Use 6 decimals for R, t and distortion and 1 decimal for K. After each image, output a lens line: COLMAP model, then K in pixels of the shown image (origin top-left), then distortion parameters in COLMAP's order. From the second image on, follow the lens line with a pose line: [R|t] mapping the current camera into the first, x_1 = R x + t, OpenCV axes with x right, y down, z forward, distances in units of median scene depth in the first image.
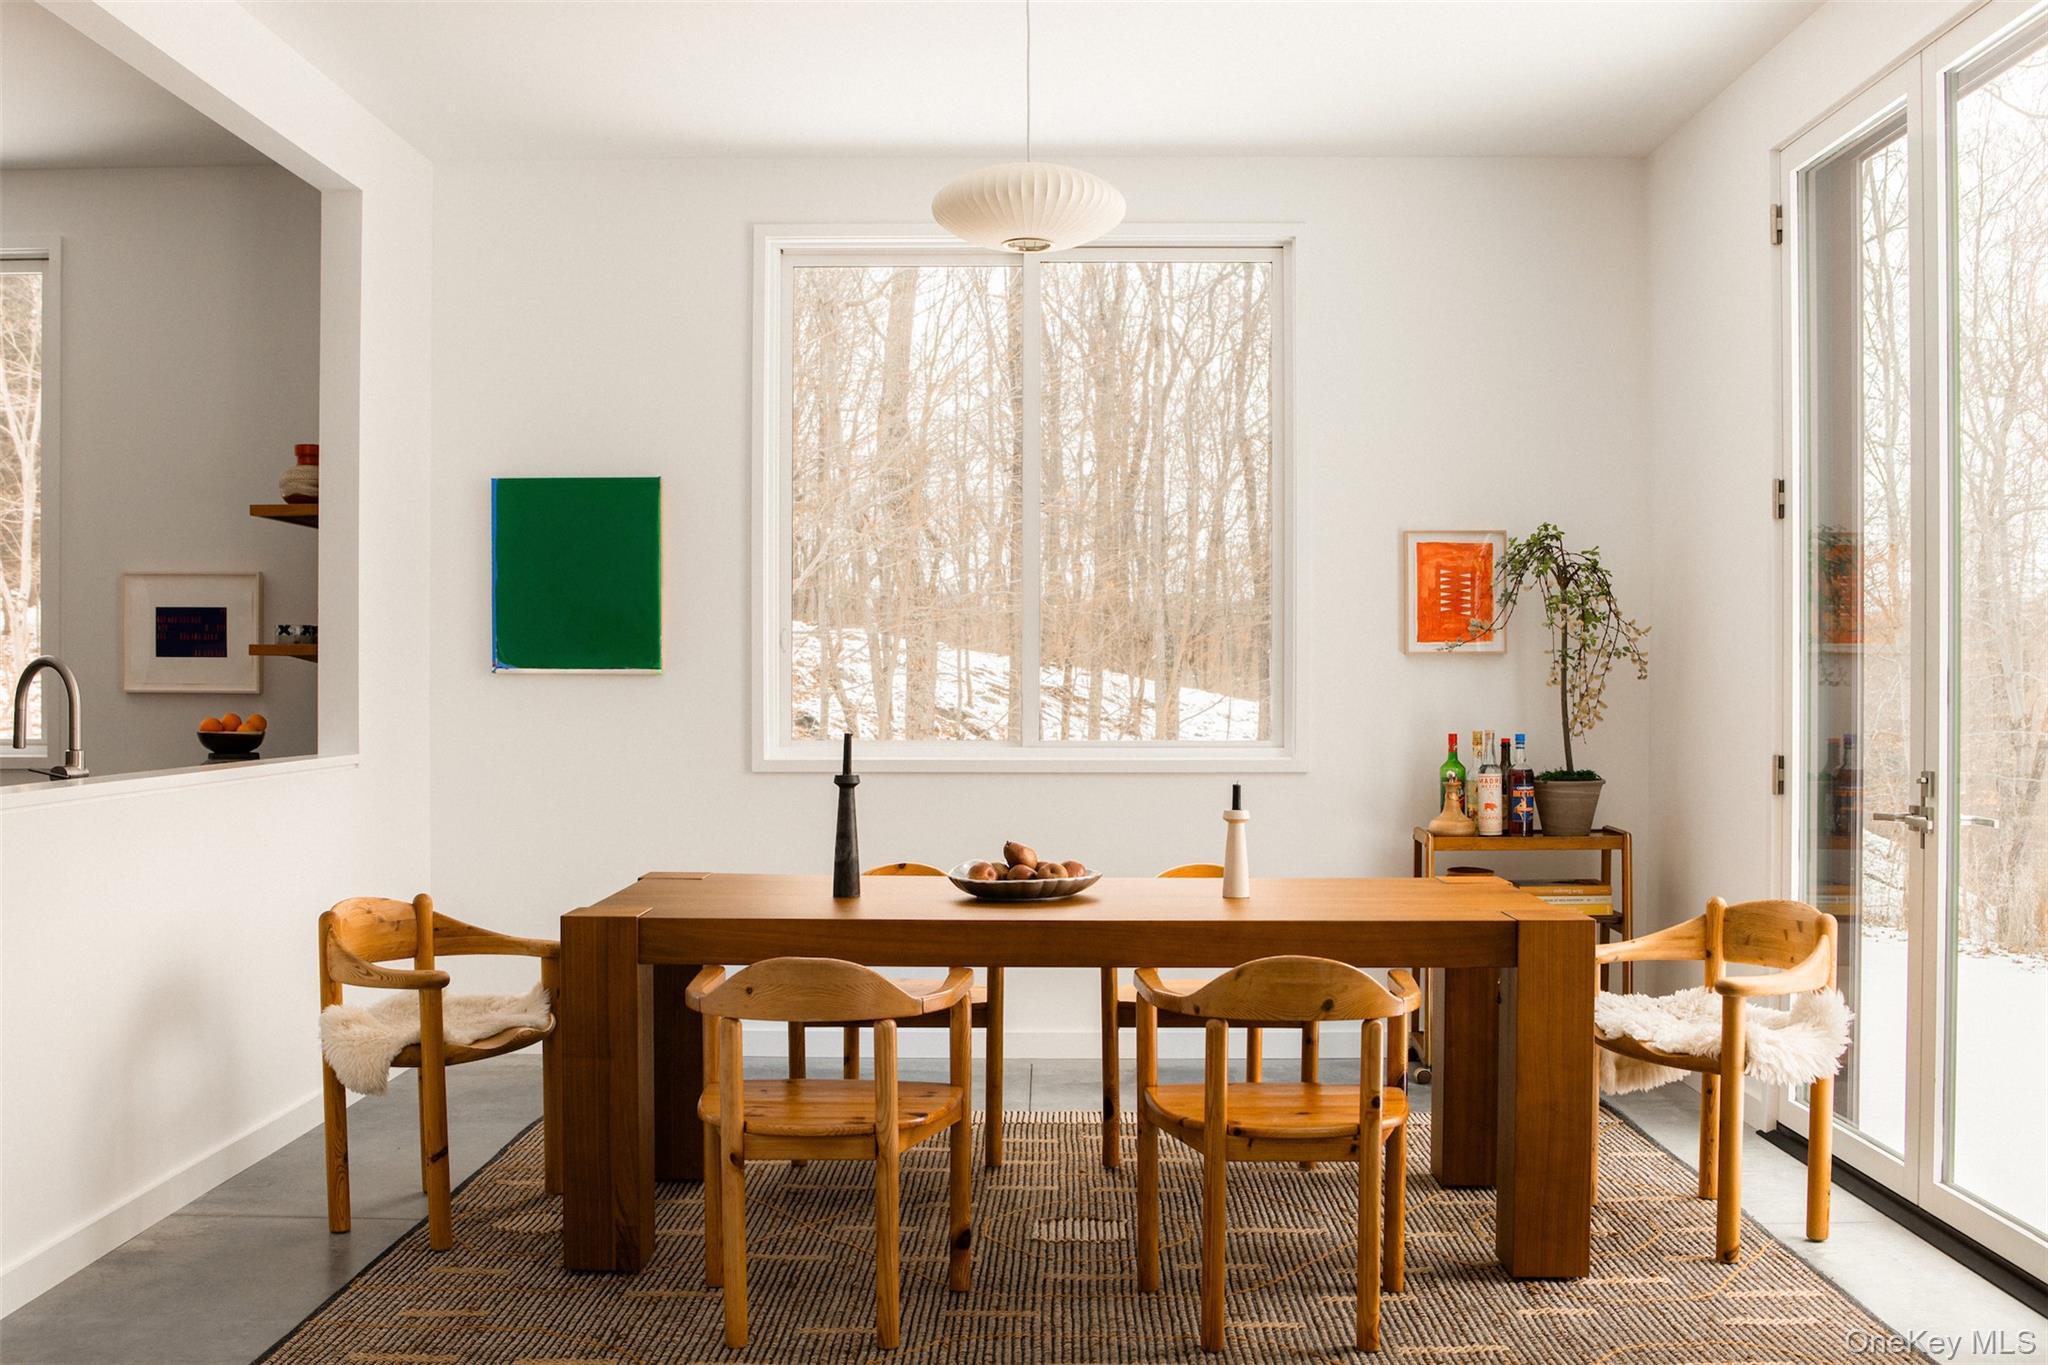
lens RADIAL K [[1998.2, 0, 1029.1], [0, 1998.2, 686.3], [0, 0, 1]] dist [-0.076374, 0.000000]
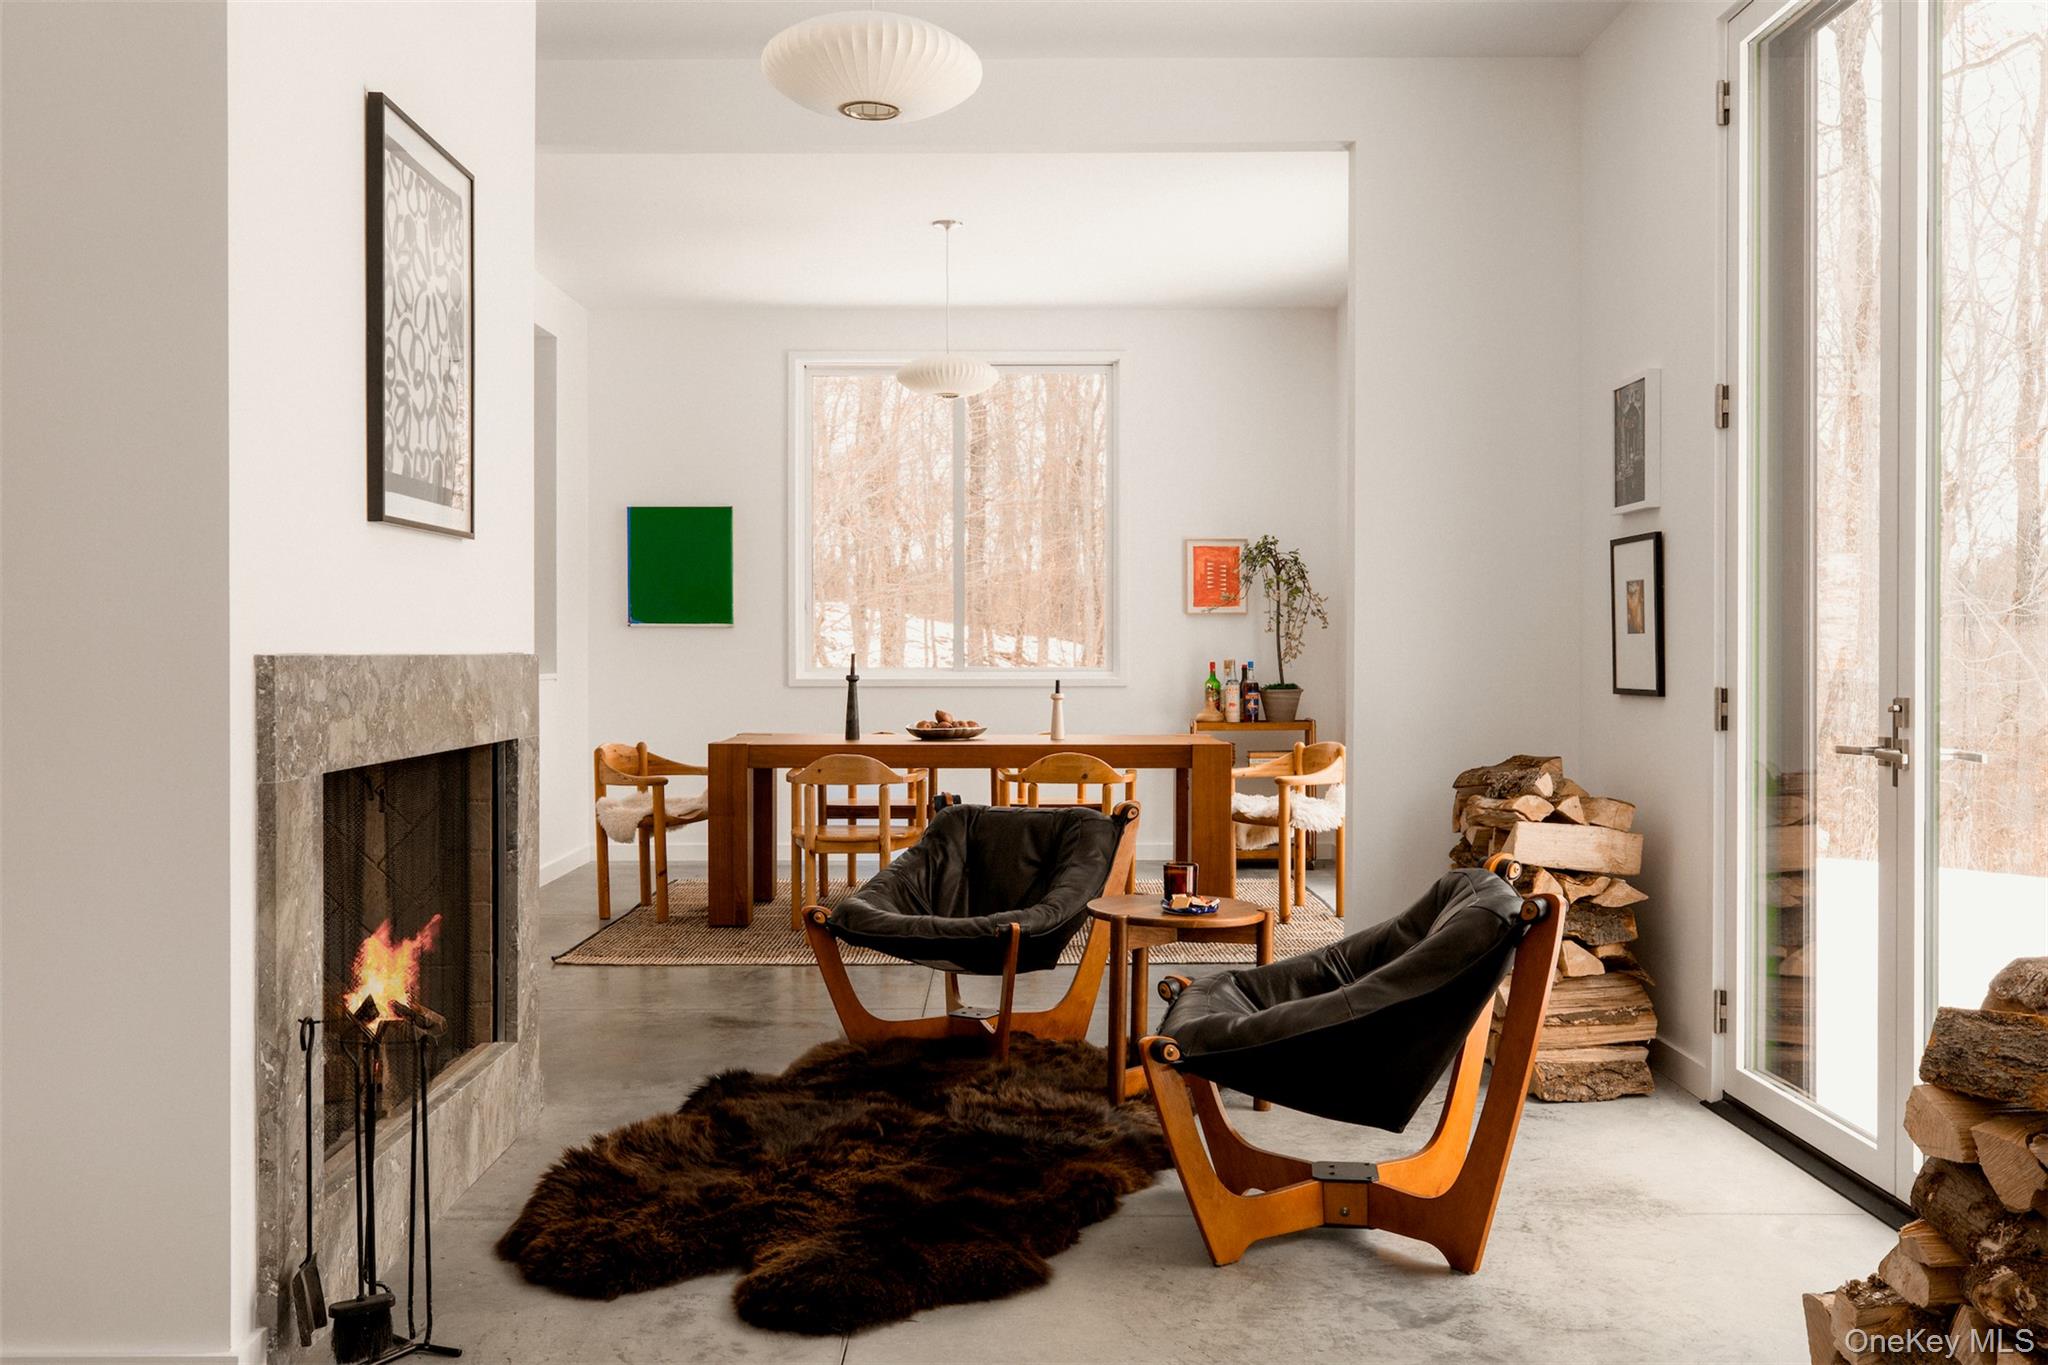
lens RADIAL K [[1784.7, 0, 1017.8], [0, 1784.7, 678.9], [0, 0, 1]] dist [0.009555, 0.000505]
pose [[0.999874, -0.001976, 0.015727, 0.027397], [0.001753, 0.999898, 0.014147, 0.016876], [-0.015754, -0.014118, 0.999776, -0.490182]]
